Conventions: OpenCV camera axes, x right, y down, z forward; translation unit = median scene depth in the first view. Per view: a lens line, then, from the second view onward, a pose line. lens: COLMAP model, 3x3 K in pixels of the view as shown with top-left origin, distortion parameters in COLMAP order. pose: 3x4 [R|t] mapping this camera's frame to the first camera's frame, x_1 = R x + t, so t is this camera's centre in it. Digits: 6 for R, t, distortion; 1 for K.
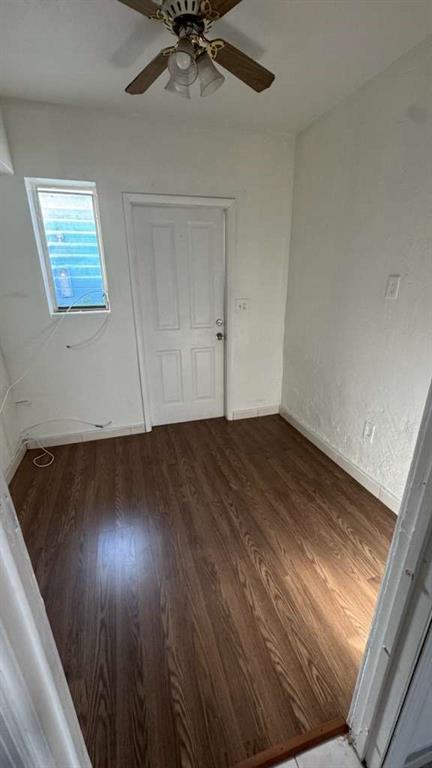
lens RADIAL K [[305.6, 0, 216.5], [0, 305.6, 381.9], [0, 0, 1]] dist [-0.002913, -0.000527]
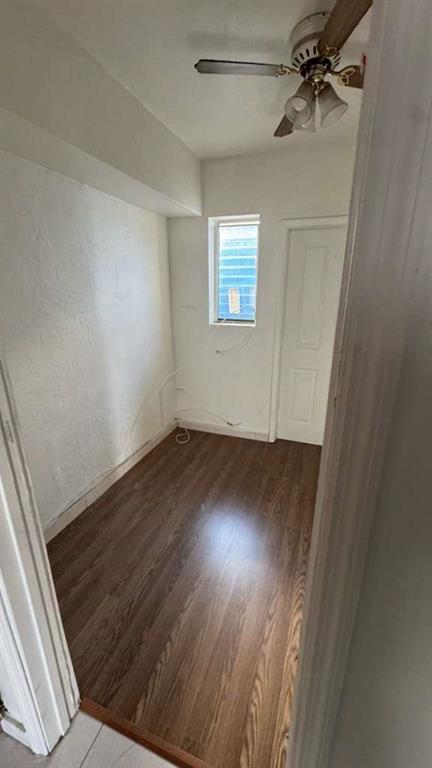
lens RADIAL K [[305.6, 0, 216.5], [0, 305.6, 381.9], [0, 0, 1]] dist [-0.002913, -0.000527]
pose [[0.804326, 0.187211, -0.563925, 0.219295], [-0.210443, 0.977304, 0.024290, -0.029298], [0.555674, 0.099137, 0.825469, 0.023180]]
